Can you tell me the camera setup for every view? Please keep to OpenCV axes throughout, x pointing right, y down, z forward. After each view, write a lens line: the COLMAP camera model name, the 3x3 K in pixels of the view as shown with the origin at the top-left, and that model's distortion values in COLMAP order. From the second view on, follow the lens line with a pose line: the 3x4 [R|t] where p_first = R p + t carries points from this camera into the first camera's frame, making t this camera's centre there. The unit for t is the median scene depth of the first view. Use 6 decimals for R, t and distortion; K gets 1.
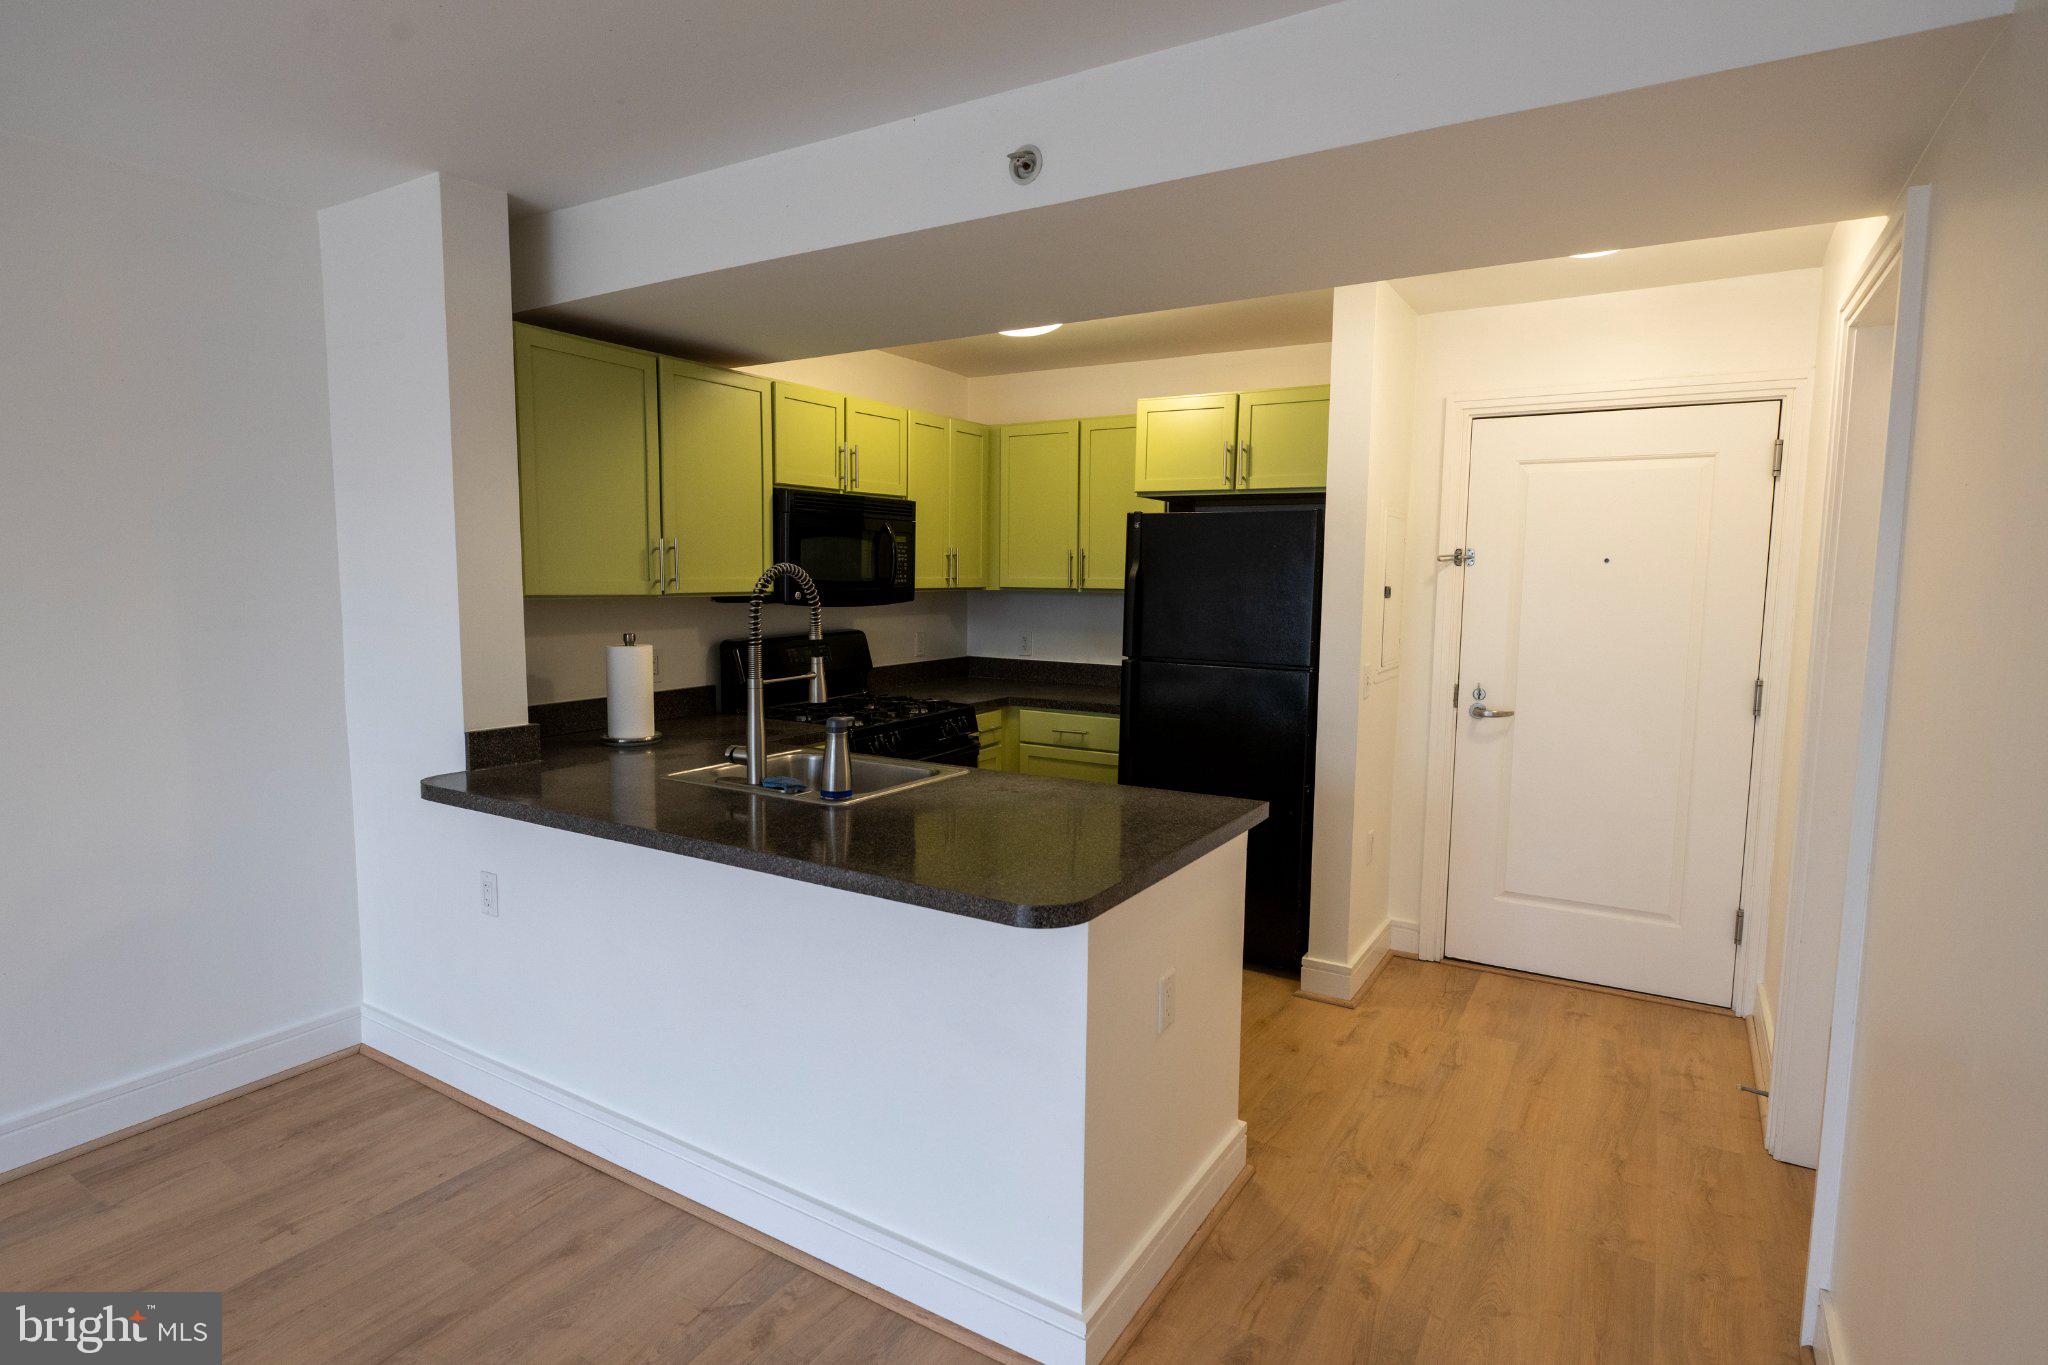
lens RADIAL K [[1064.7, 0, 1024.0], [0, 1064.7, 682.5], [0, 0, 1]] dist [-0.001927, -0.000432]
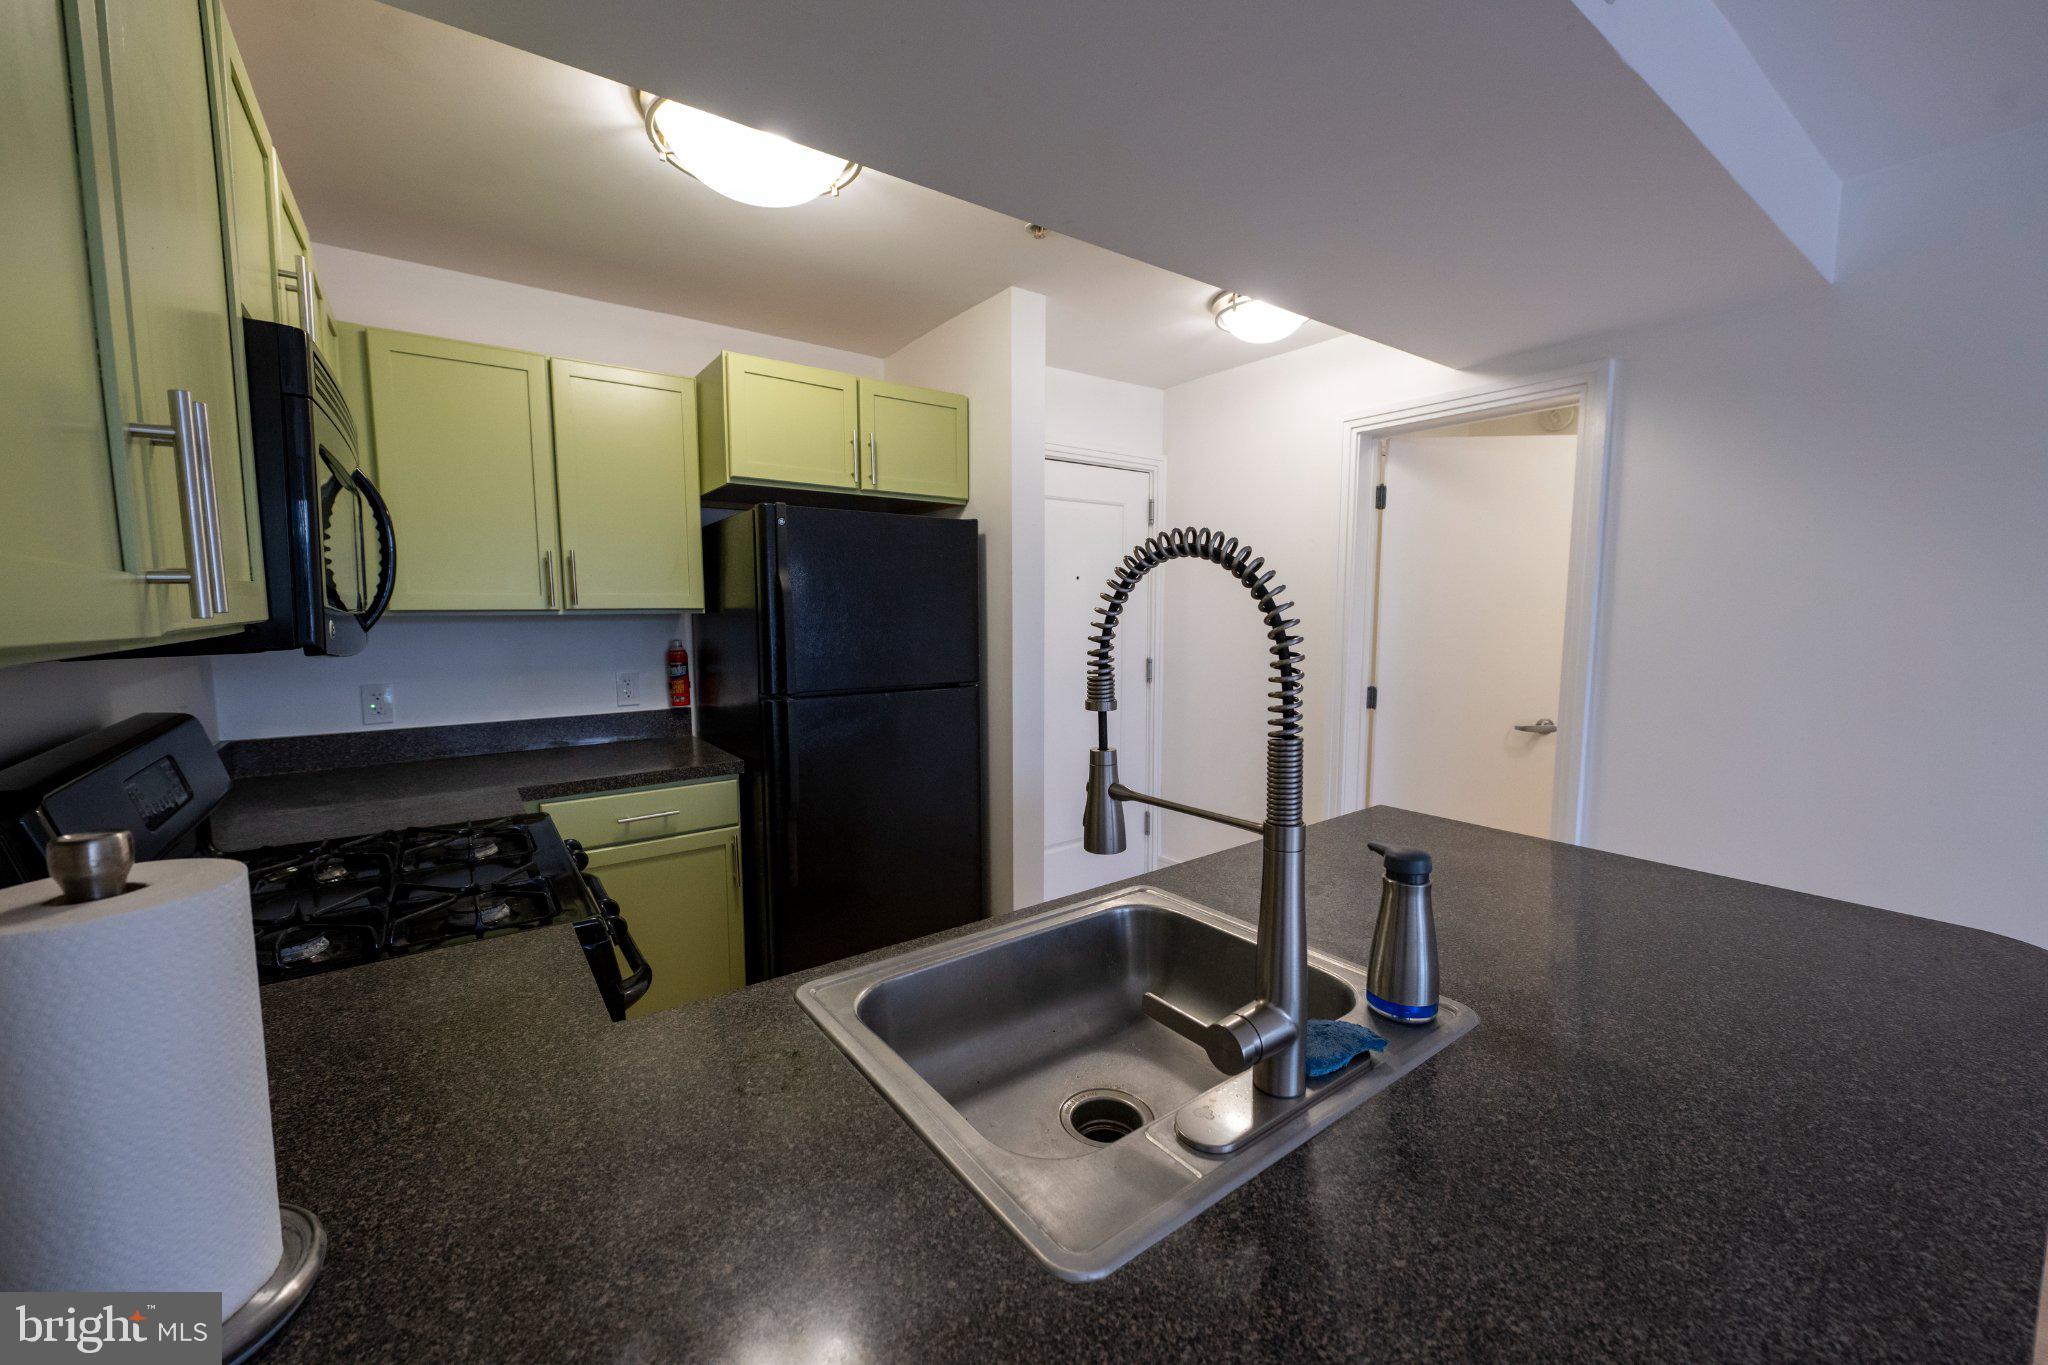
lens RADIAL K [[794.0, 0, 1017.3], [0, 794.0, 684.8], [0, 0, 1]] dist [0.000371, -0.000337]
pose [[0.383502, -0.104362, 0.917624, -0.375664], [0.102413, 0.992272, 0.070050, -0.057184], [-0.917844, 0.067112, 0.391227, 0.662190]]
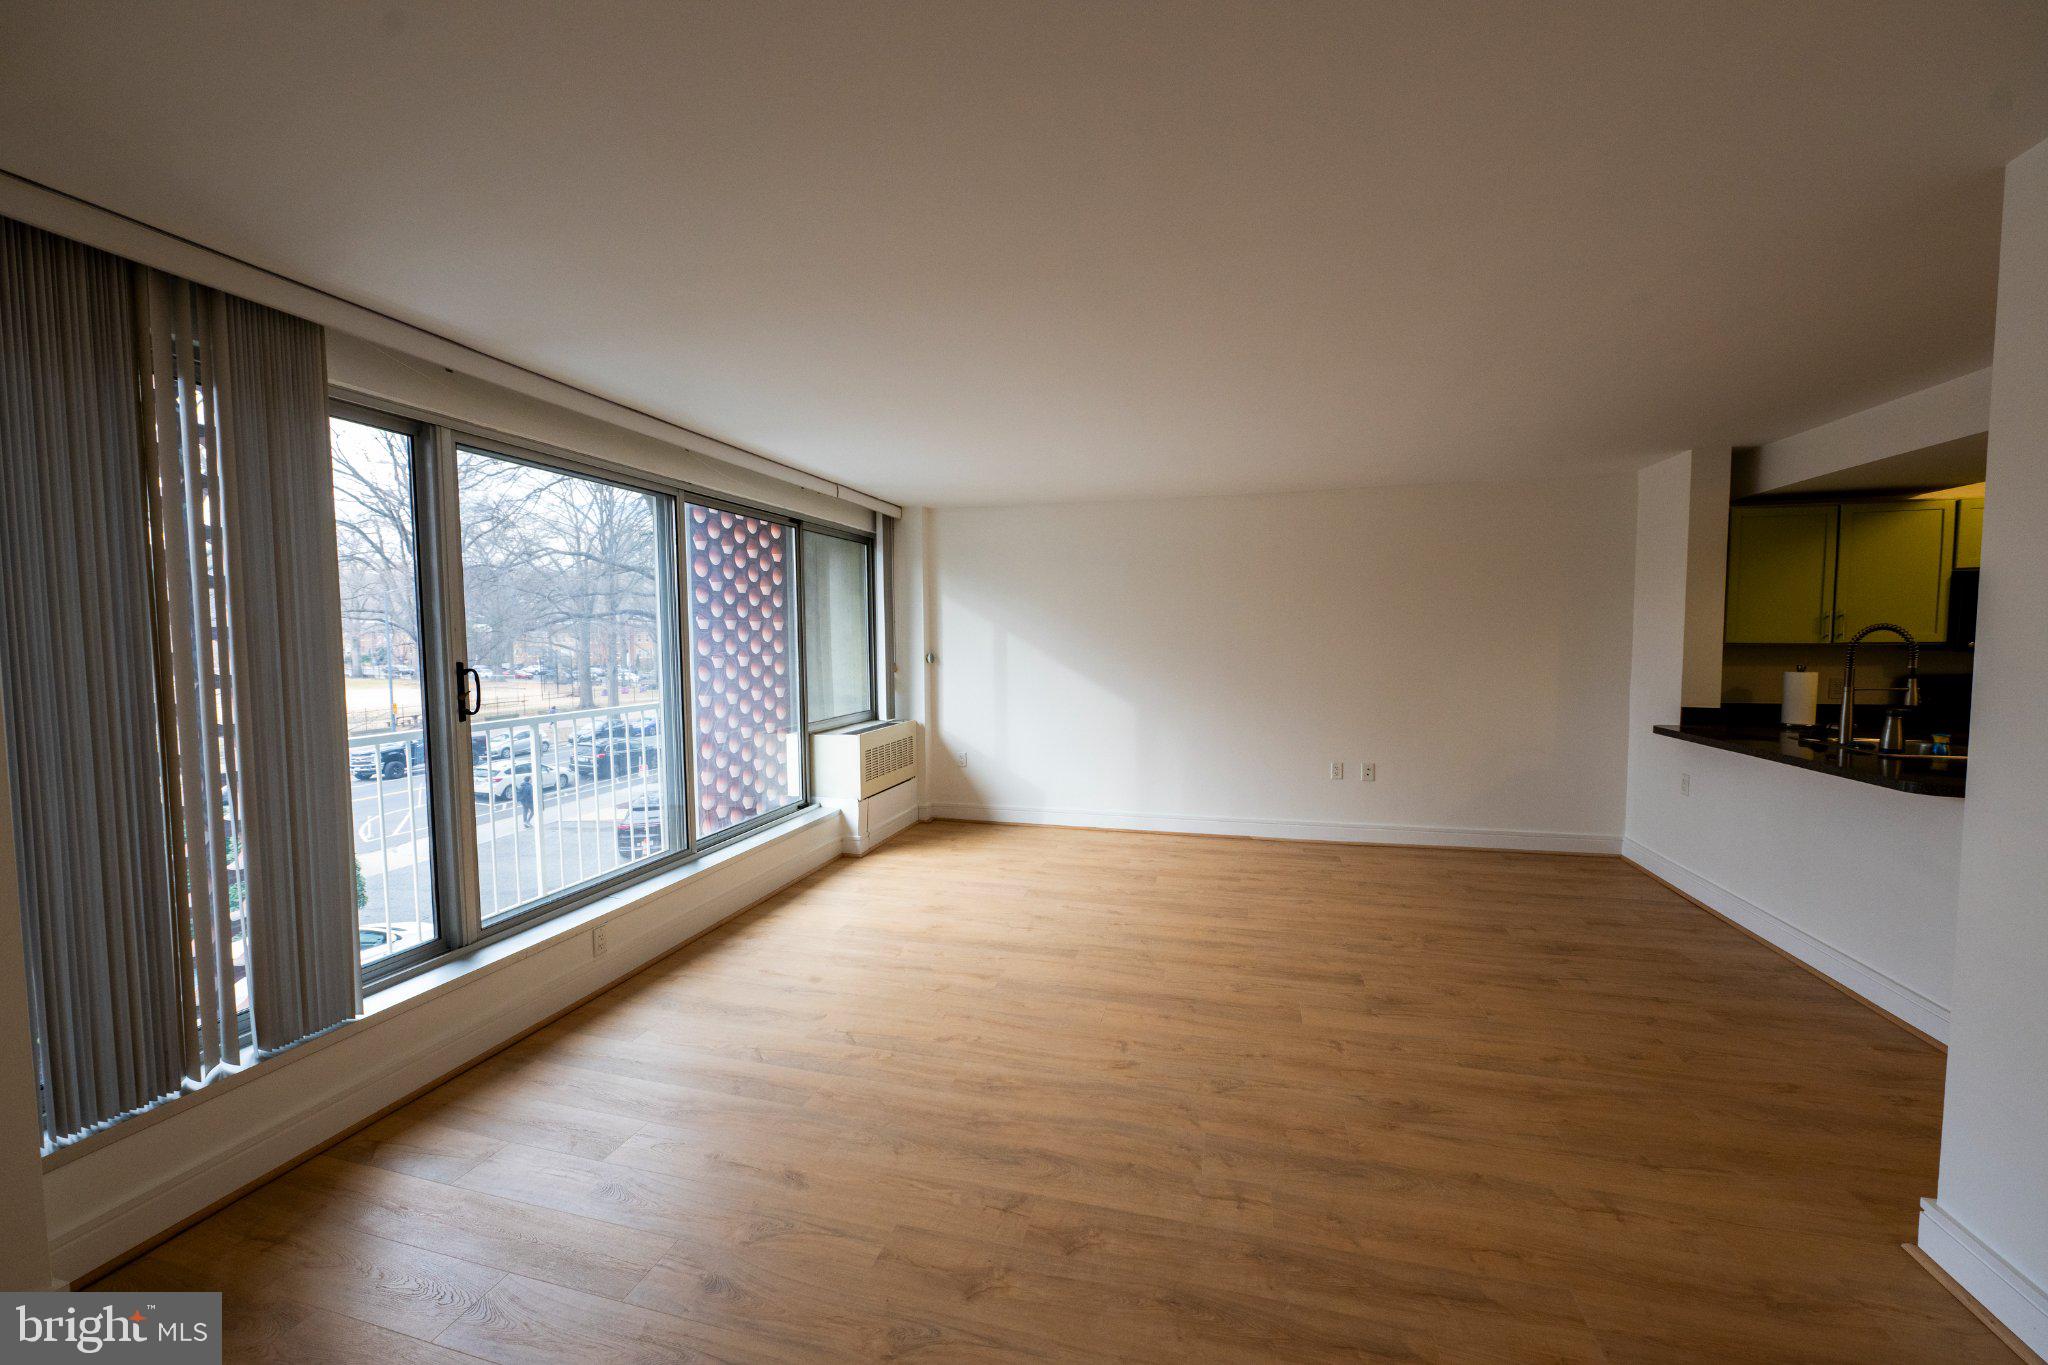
lens RADIAL K [[794.0, 0, 1017.3], [0, 794.0, 684.8], [0, 0, 1]] dist [0.000371, -0.000337]
pose [[0.275513, 0.047280, -0.960134, 0.456131], [-0.089811, 0.995687, 0.023259, 0.061710], [0.957093, 0.079823, 0.278571, -0.515451]]
